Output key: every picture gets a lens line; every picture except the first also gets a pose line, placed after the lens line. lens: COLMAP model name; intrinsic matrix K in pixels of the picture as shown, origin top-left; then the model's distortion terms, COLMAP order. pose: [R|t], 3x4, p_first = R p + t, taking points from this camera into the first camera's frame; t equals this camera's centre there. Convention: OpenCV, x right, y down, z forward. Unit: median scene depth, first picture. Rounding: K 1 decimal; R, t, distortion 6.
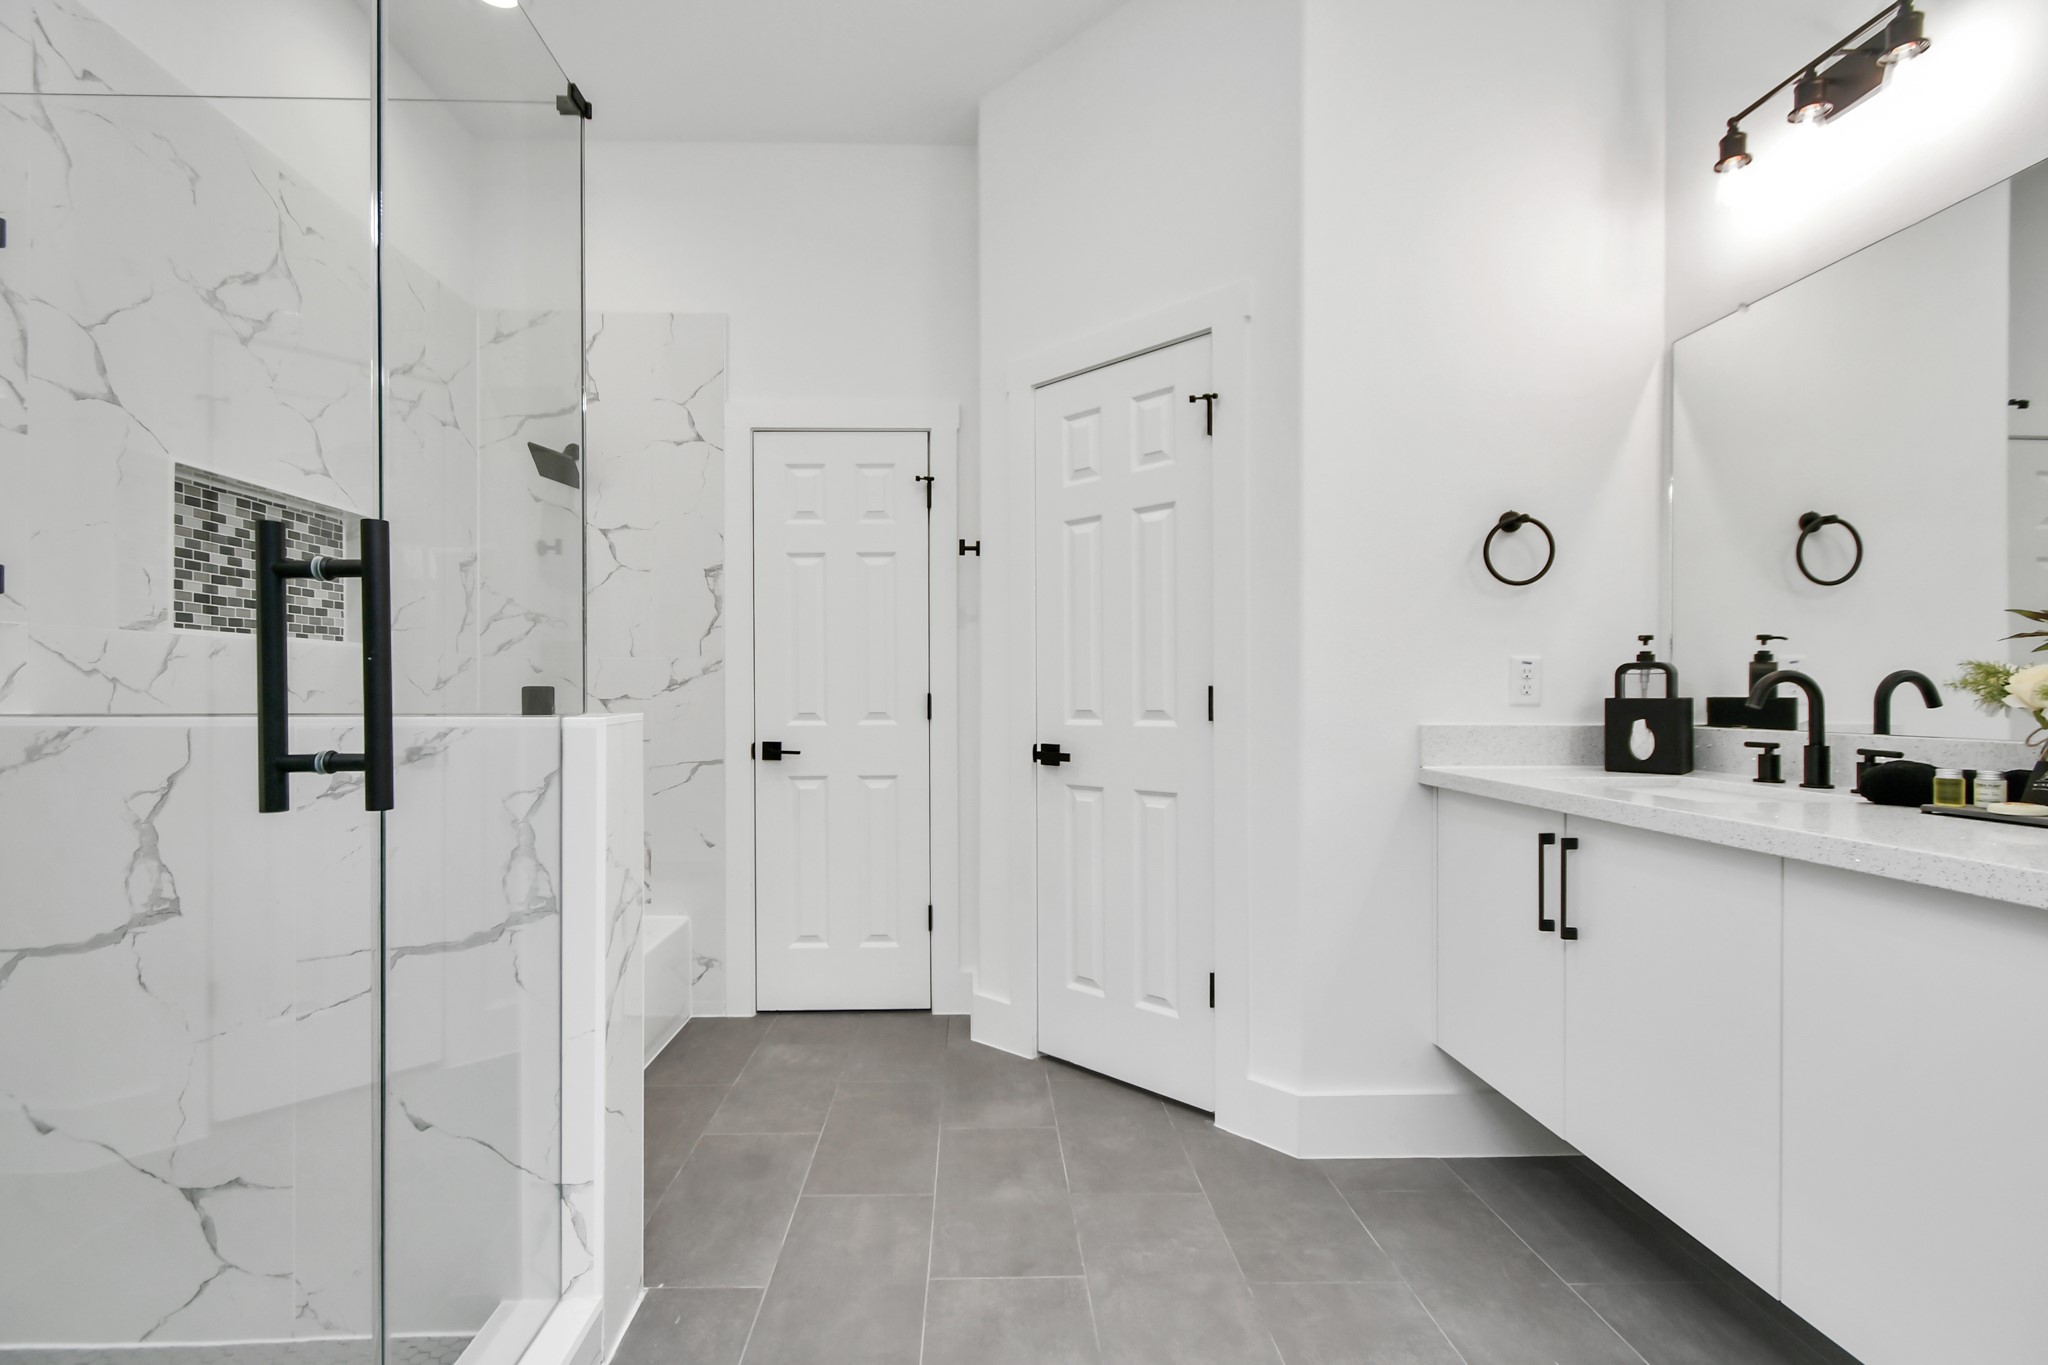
lens RADIAL K [[913.5, 0, 1007.0], [0, 913.5, 694.9], [0, 0, 1]] dist [0.019111, -0.000924]
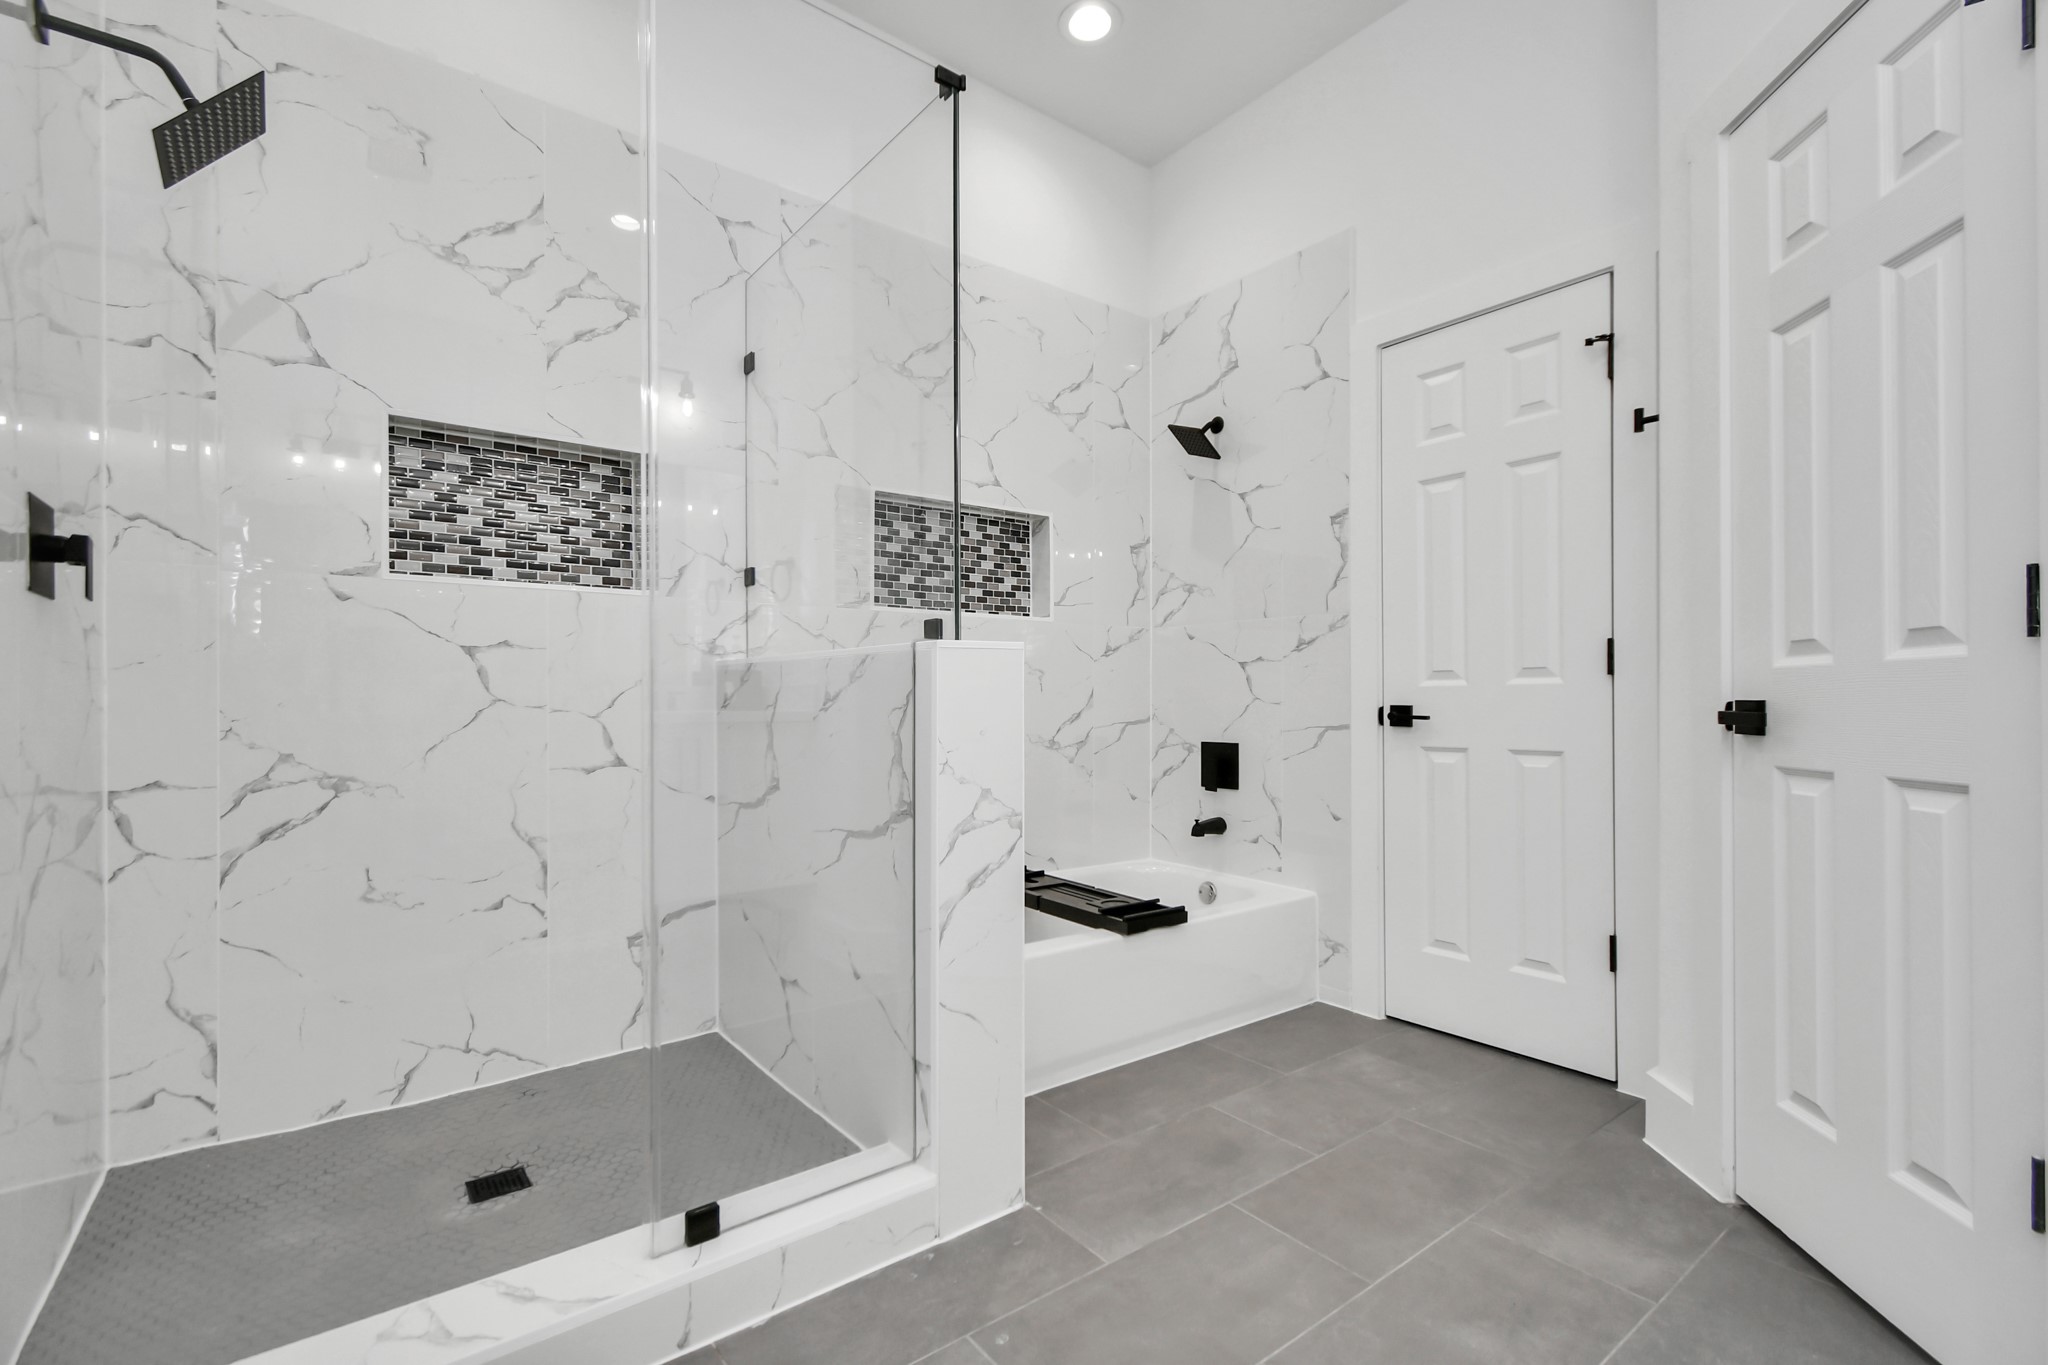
lens RADIAL K [[913.5, 0, 1023.1], [0, 913.5, 697.4], [0, 0, 1]] dist [0.019111, -0.000924]
pose [[0.590186, -0.005352, -0.807250, 0.279180], [0.005258, 0.999982, -0.002786, 0.054604], [0.807250, -0.002600, 0.590204, 0.257076]]
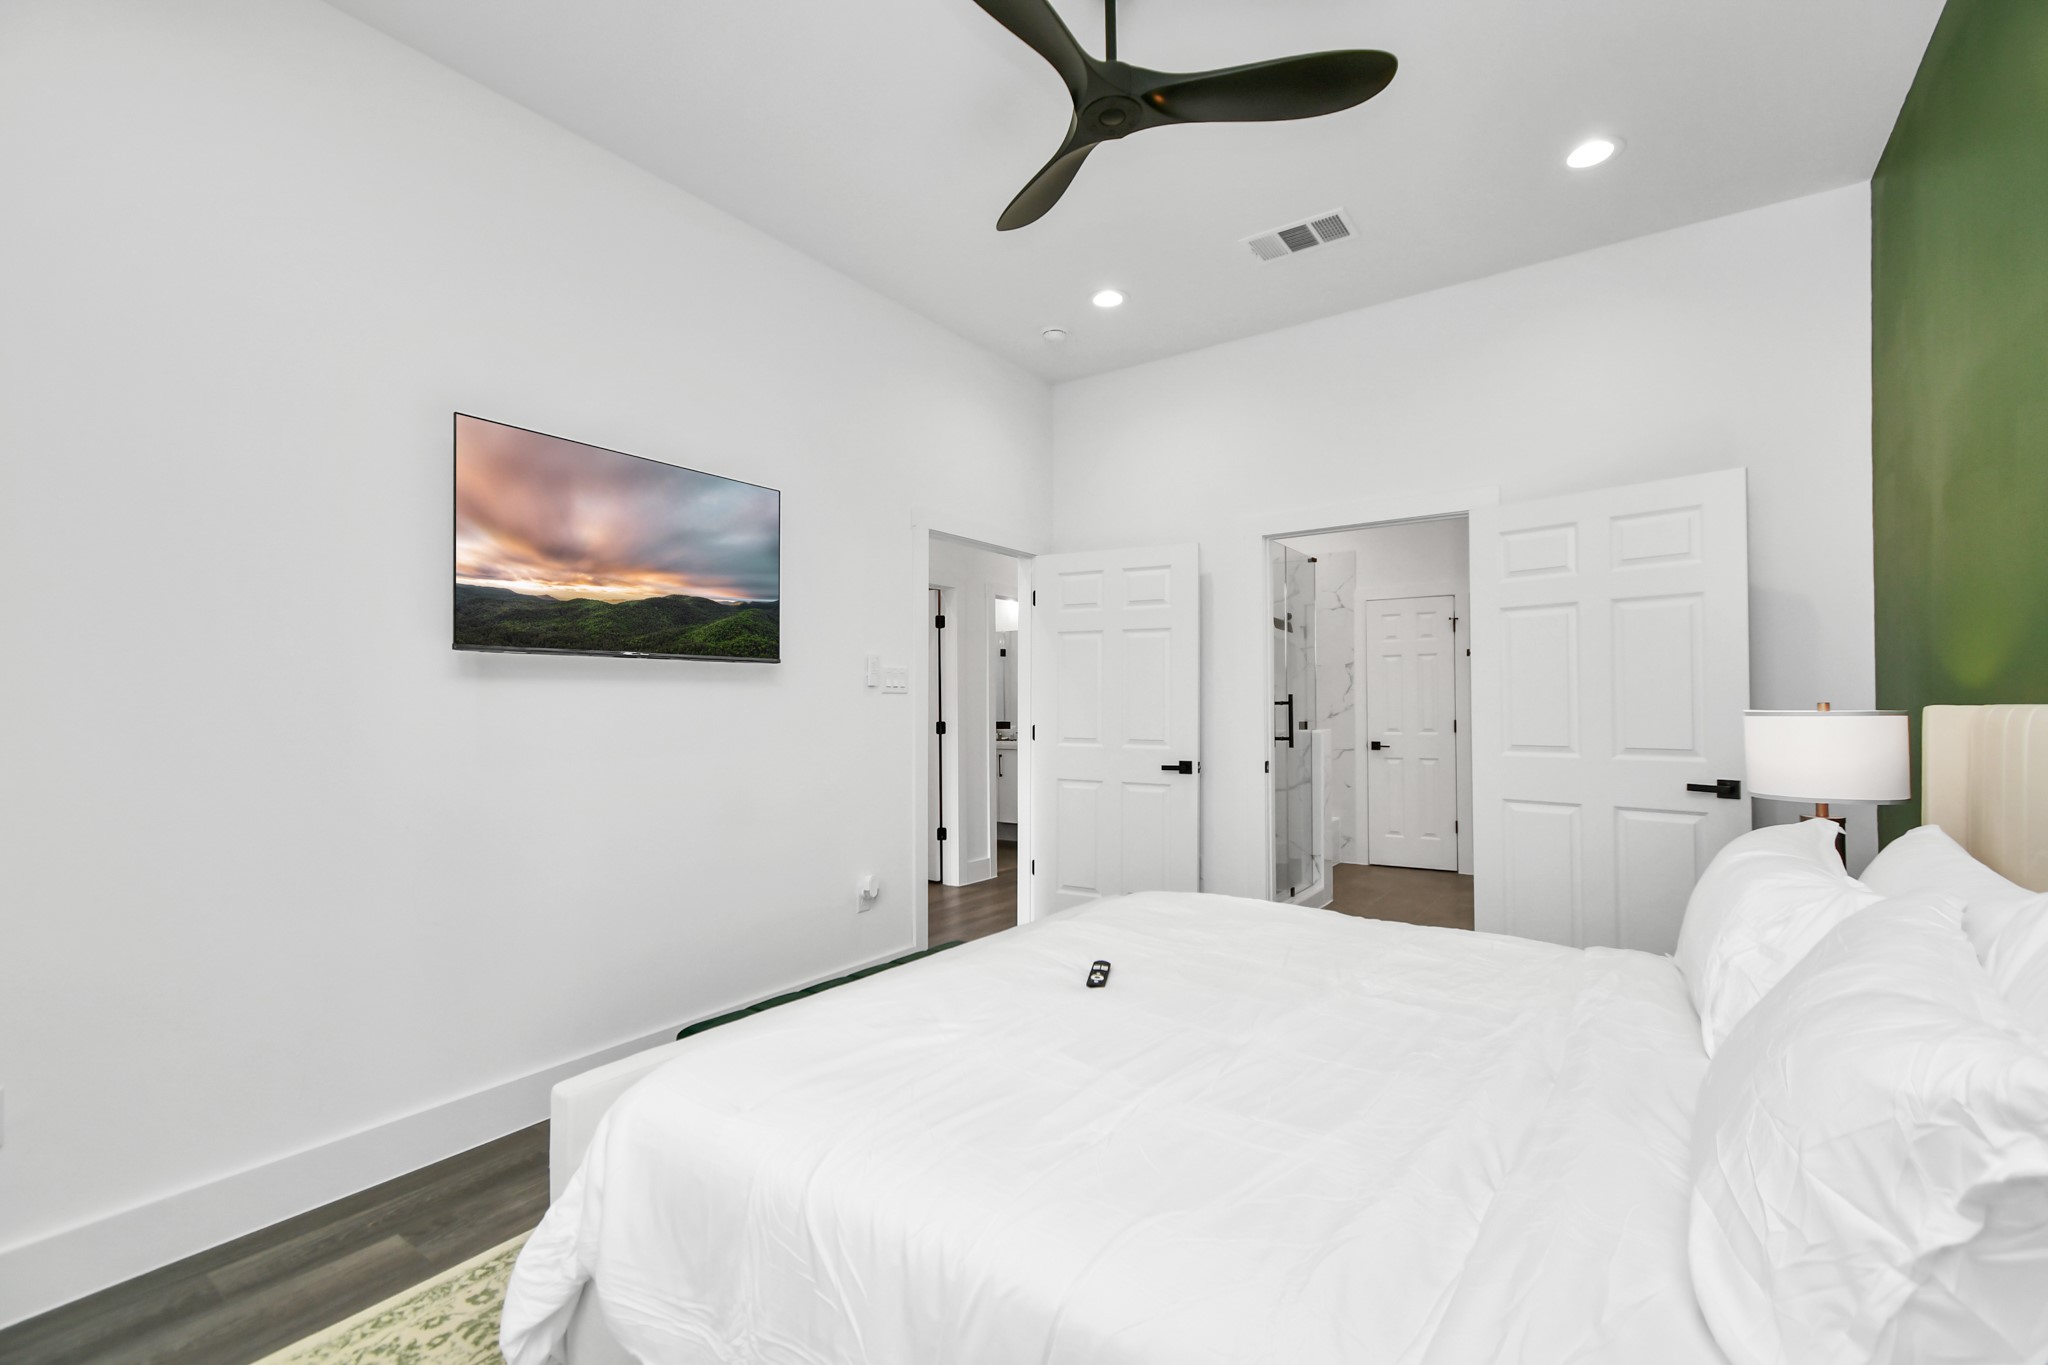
lens RADIAL K [[913.5, 0, 1013.9], [0, 913.5, 687.9], [0, 0, 1]] dist [0.019111, -0.000924]
pose [[0.795014, -0.009476, -0.606518, 0.481452], [-0.000860, 0.999859, -0.016750, -0.049716], [0.606591, 0.013838, 0.794894, -1.594160]]
